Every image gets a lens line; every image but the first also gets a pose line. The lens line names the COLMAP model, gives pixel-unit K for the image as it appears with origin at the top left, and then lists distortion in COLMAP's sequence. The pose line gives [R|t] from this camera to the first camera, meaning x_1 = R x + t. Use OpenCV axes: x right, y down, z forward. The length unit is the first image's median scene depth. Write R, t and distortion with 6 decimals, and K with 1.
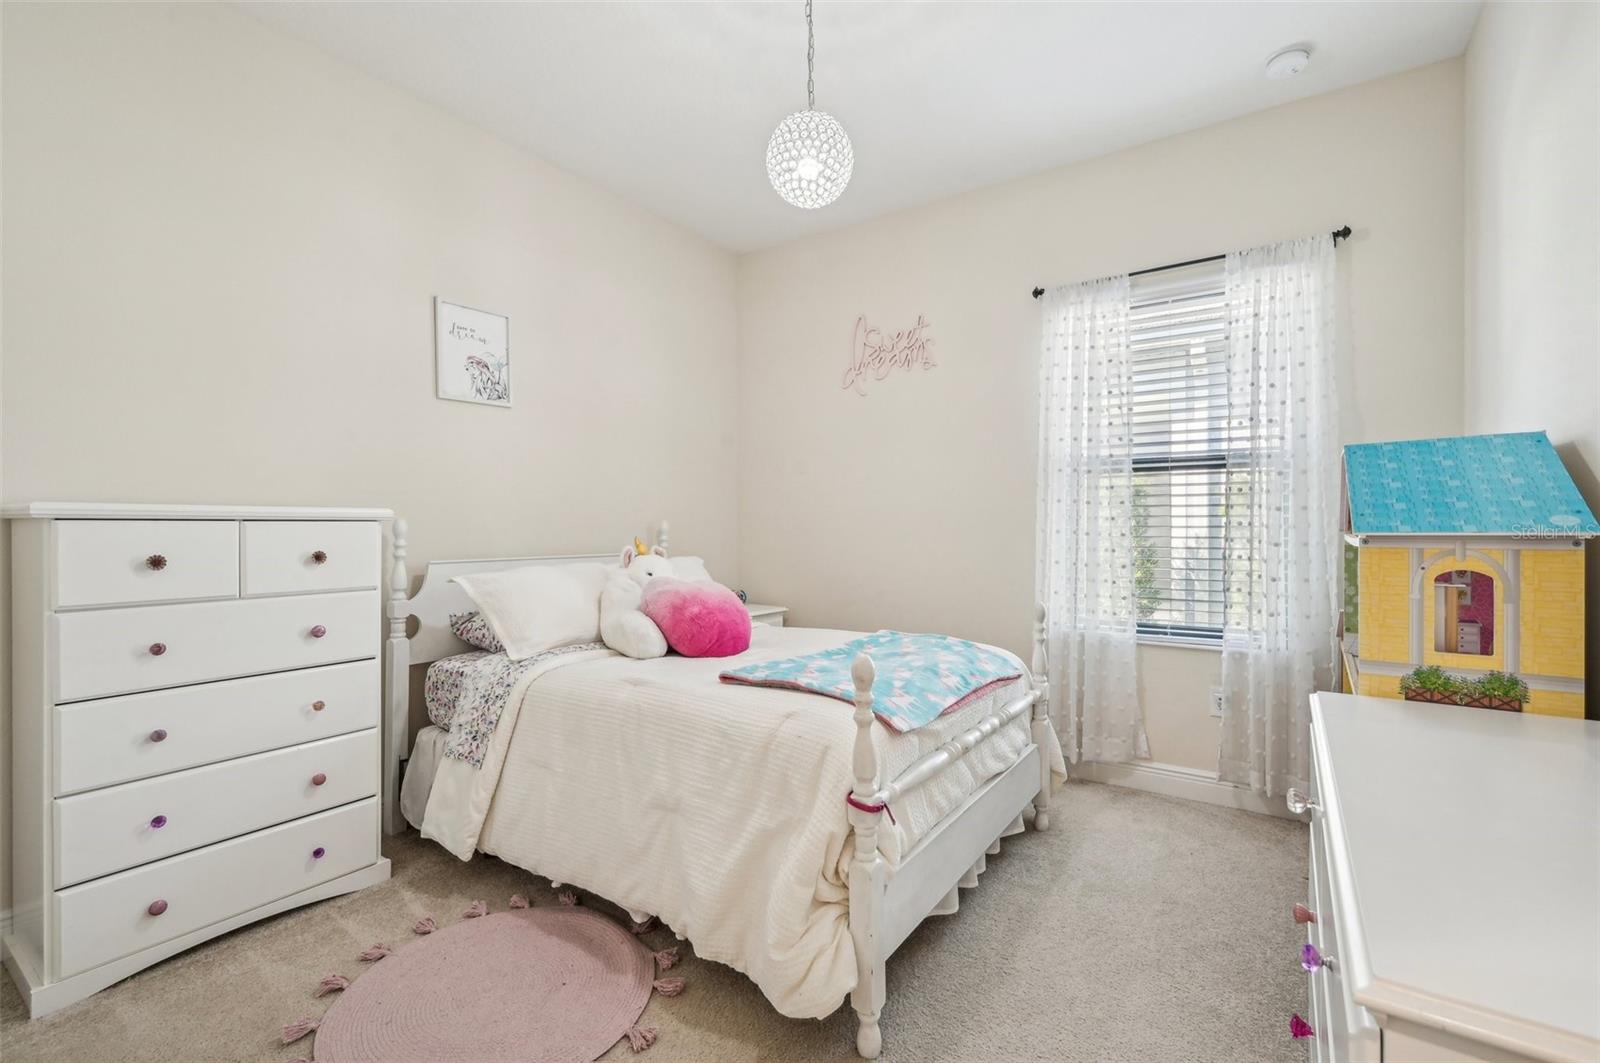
lens RADIAL K [[701.6, 0, 807.2], [0, 701.6, 539.9], [0, 0, 1]] dist [0.000162, 0.000288]
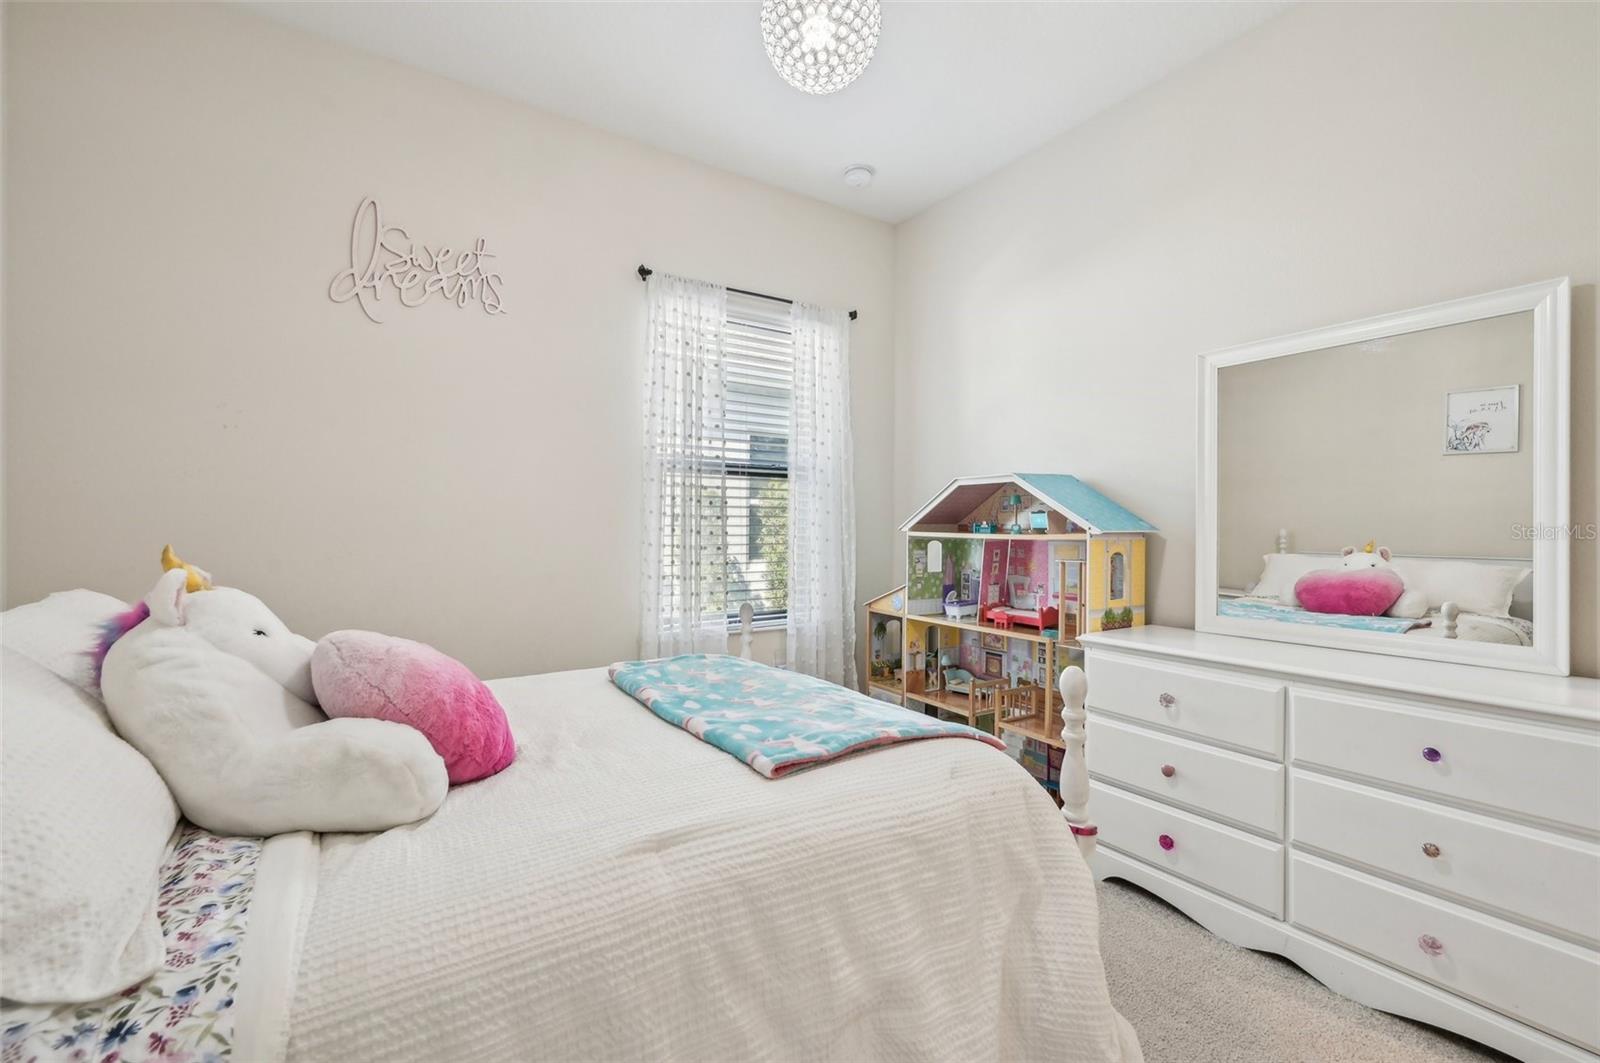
lens RADIAL K [[659.8, 0, 800.0], [0, 659.8, 531.5], [0, 0, 1]] dist [0.000307, -0.000034]
pose [[0.402899, -0.001726, 0.915243, -0.411027], [0.011864, 0.999924, -0.003336, -0.004098], [-0.915168, 0.012202, 0.402889, 0.494834]]
